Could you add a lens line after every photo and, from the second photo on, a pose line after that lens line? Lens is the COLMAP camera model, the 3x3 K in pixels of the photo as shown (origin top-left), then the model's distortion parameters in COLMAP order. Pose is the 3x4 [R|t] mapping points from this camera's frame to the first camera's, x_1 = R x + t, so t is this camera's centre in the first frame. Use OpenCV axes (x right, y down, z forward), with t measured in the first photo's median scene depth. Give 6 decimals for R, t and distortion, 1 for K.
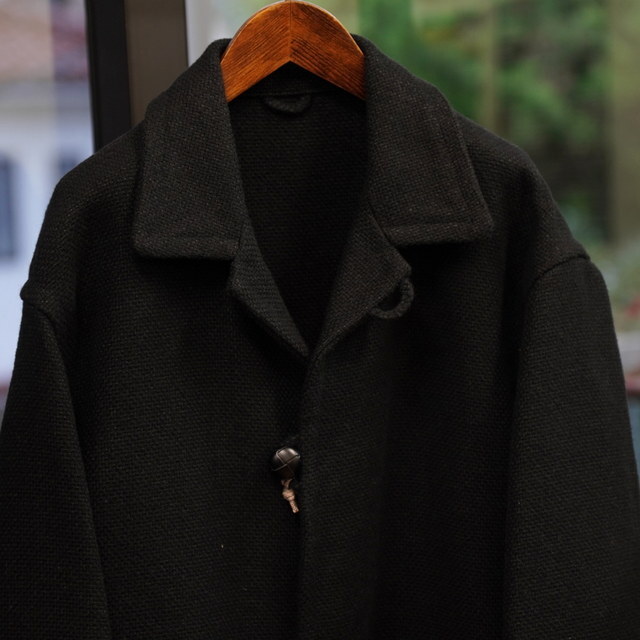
lens RADIAL K [[2623.8, 0, 319.2], [0, 2623.8, 320.5], [0, 0, 1]] dist [0.908604, 0.000000]
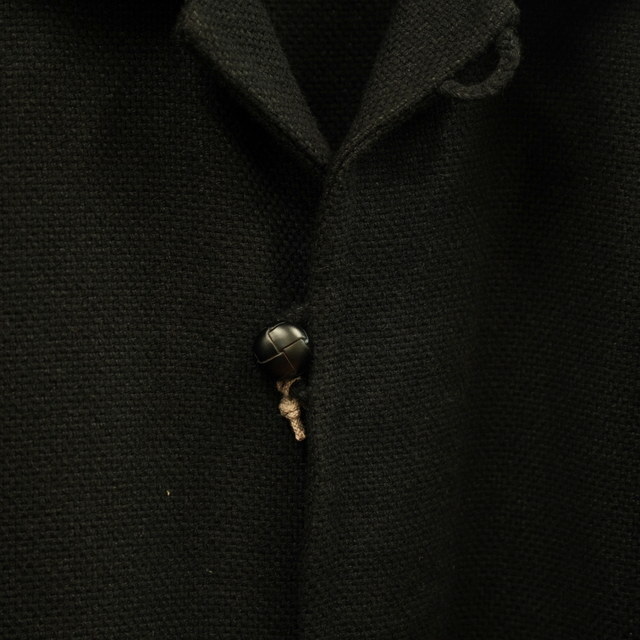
lens RADIAL K [[2906.0, 0, 321.9], [0, 2906.0, 315.3], [0, 0, 1]] dist [0.977969, 0.000000]
pose [[0.992505, 0.031921, -0.117958, 0.069384], [-0.035293, 0.999023, -0.026609, 0.062761], [0.116994, 0.030573, 0.992662, 0.377490]]
